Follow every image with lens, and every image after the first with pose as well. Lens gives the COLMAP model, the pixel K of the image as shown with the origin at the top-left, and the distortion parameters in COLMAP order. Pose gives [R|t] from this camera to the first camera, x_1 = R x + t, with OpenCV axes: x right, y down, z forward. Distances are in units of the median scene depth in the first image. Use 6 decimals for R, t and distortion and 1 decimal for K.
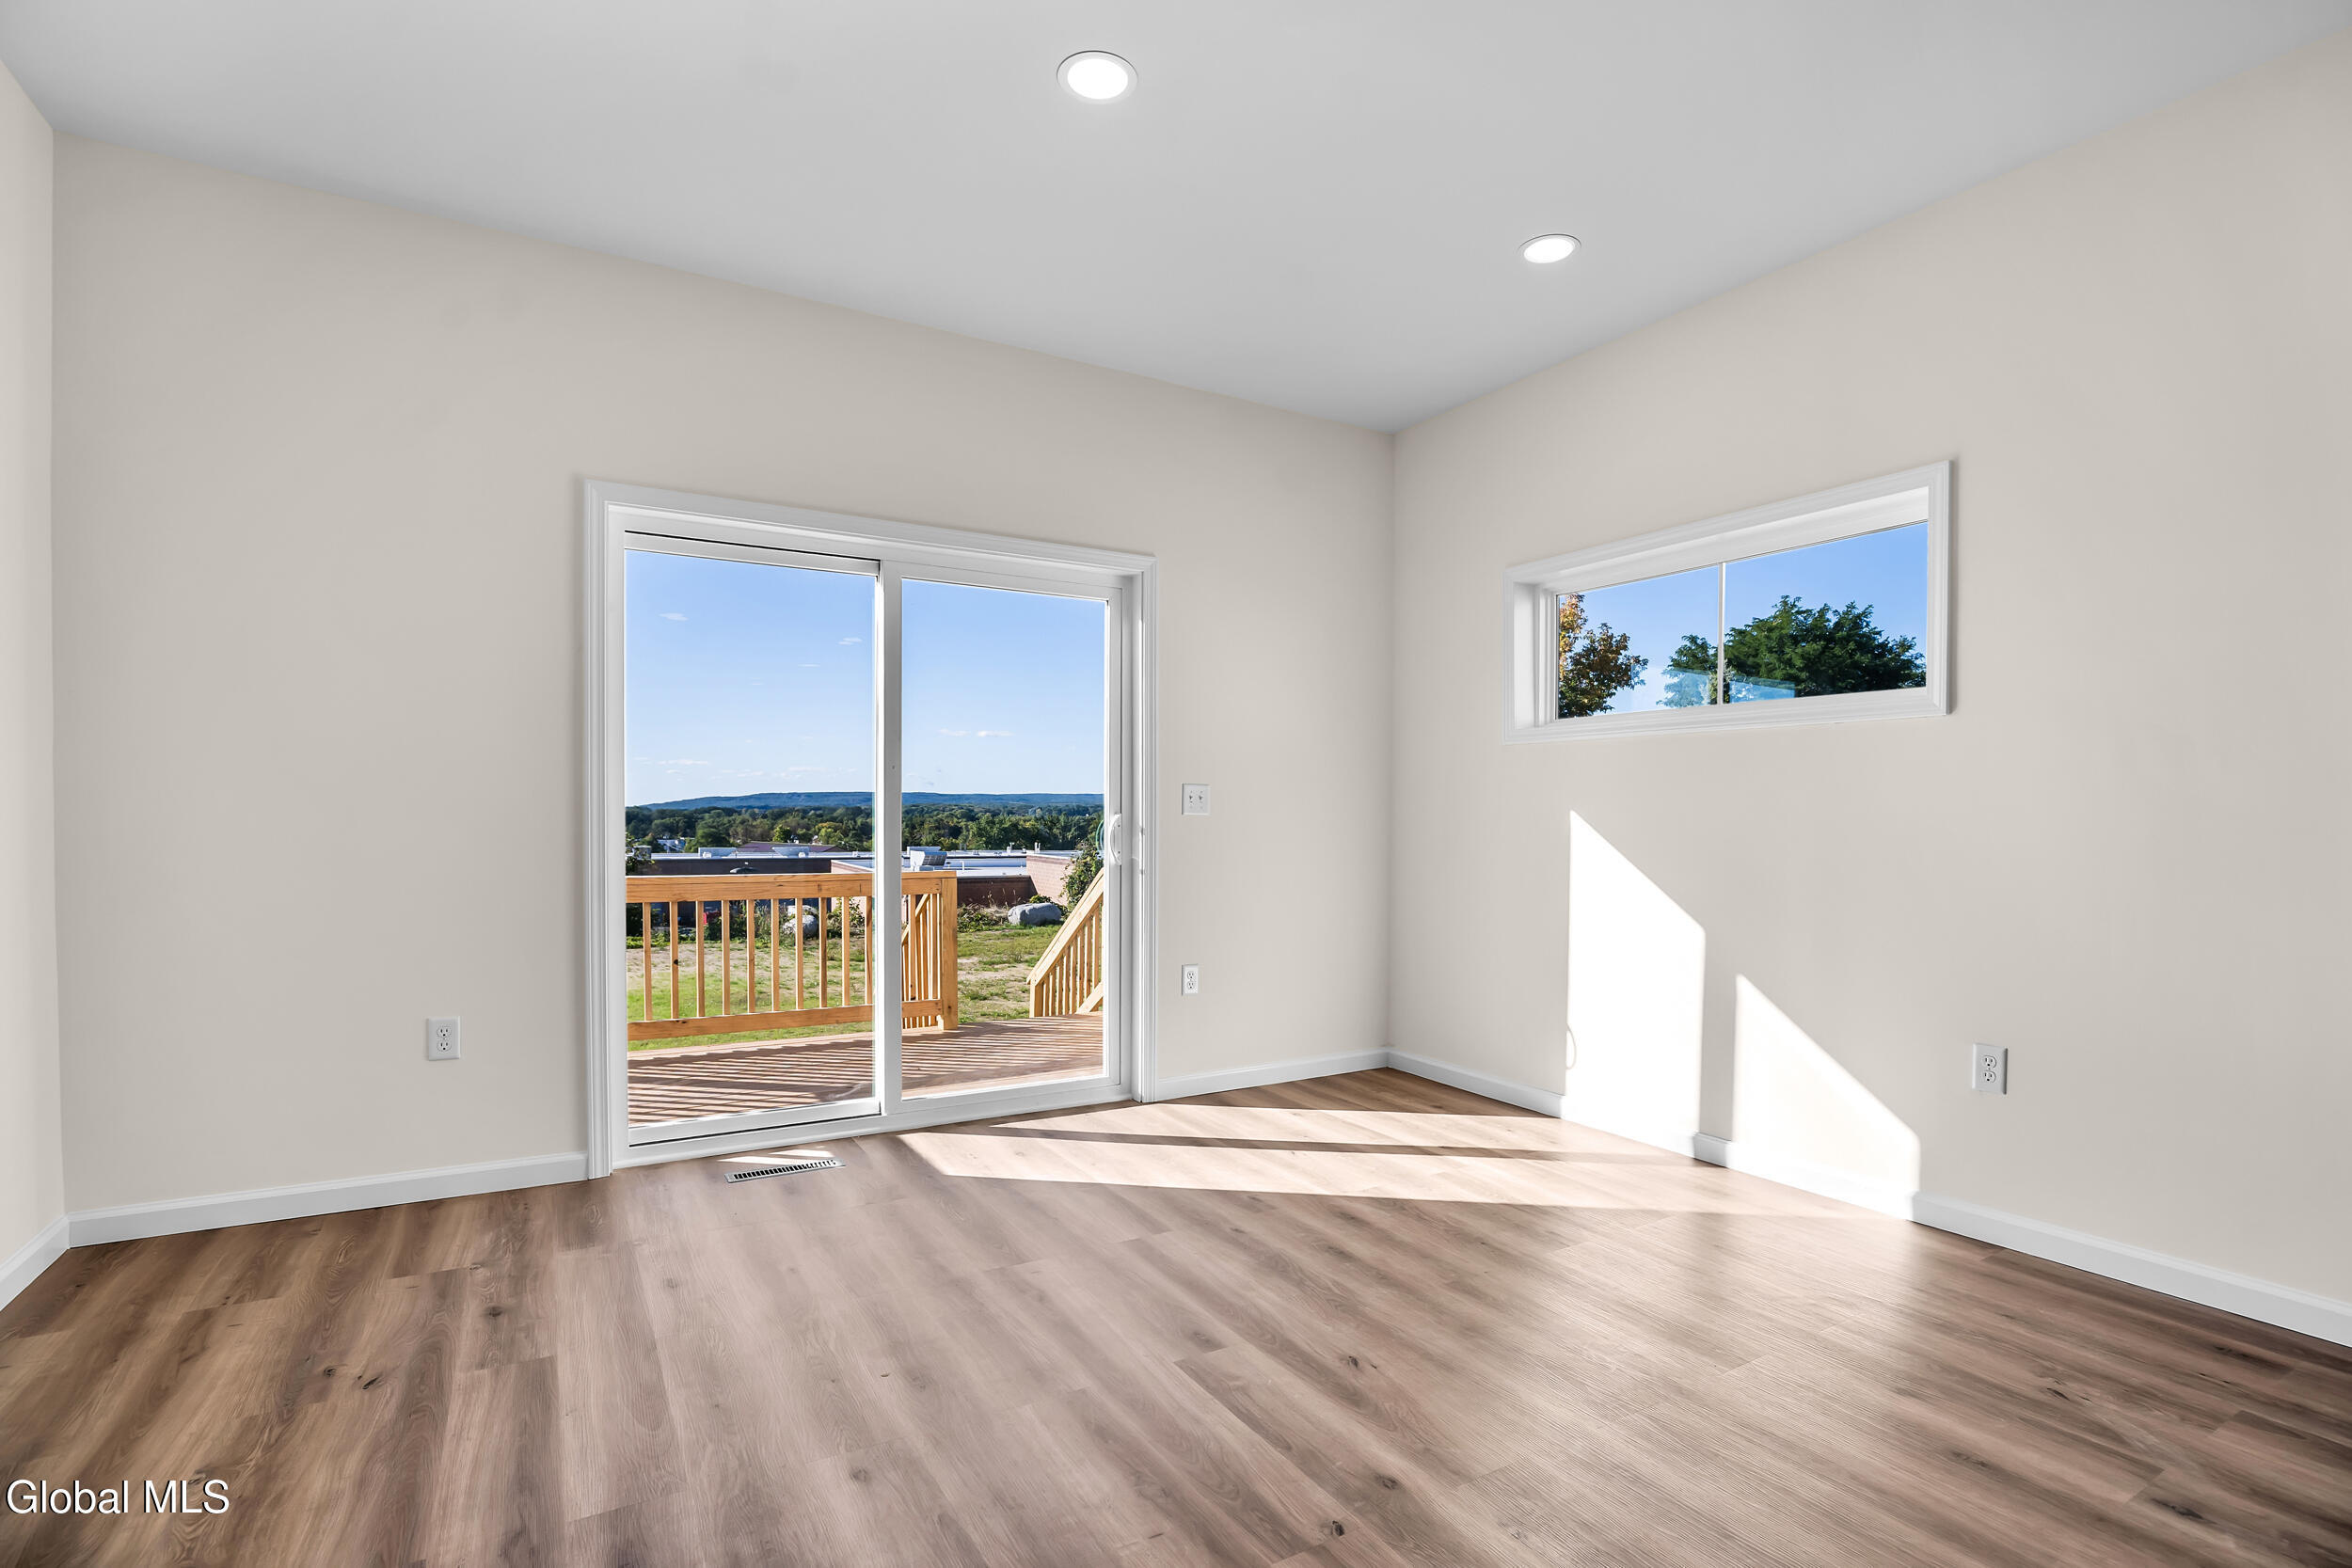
lens RADIAL K [[1115.6, 0, 1171.0], [0, 1115.6, 824.8], [0, 0, 1]] dist [-0.015937, -0.000529]
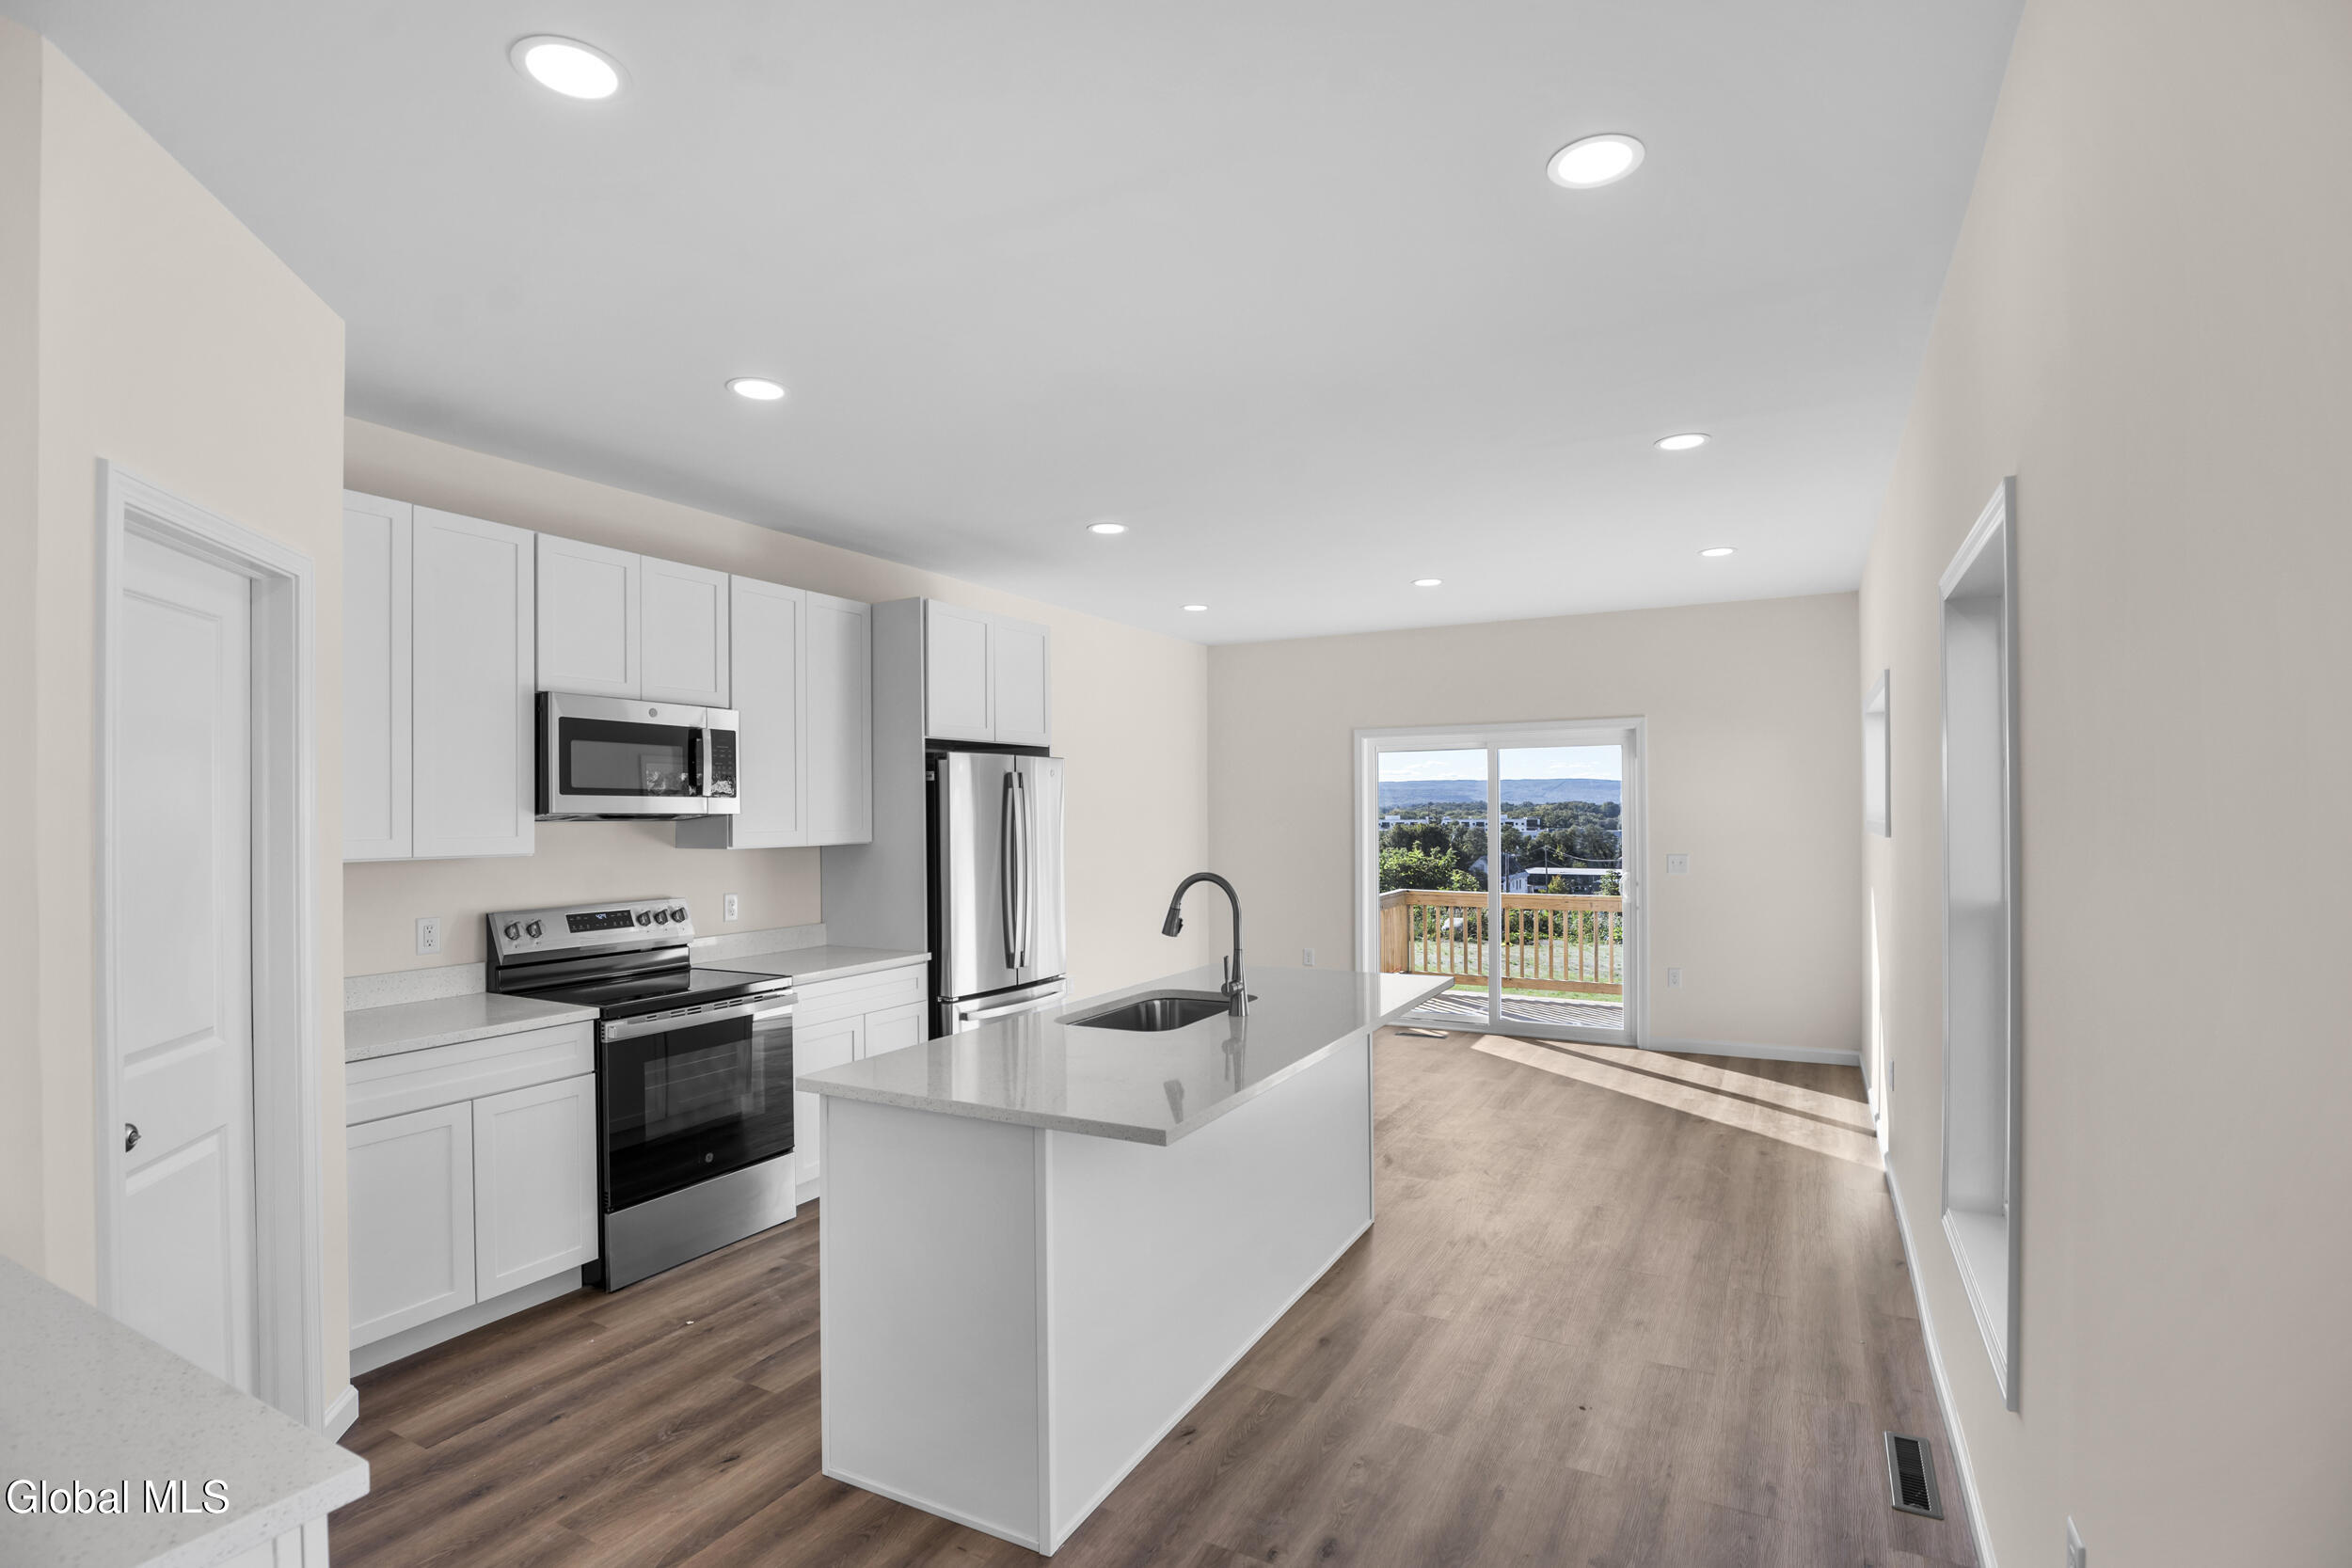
lens RADIAL K [[1115.6, 0, 1180.1], [0, 1115.6, 803.0], [0, 0, 1]] dist [-0.015937, -0.000529]
pose [[0.516803, -0.016350, -0.855948, 1.034177], [-0.001261, 0.999802, -0.019859, -0.079487], [0.856103, 0.011343, 0.516680, -0.436101]]
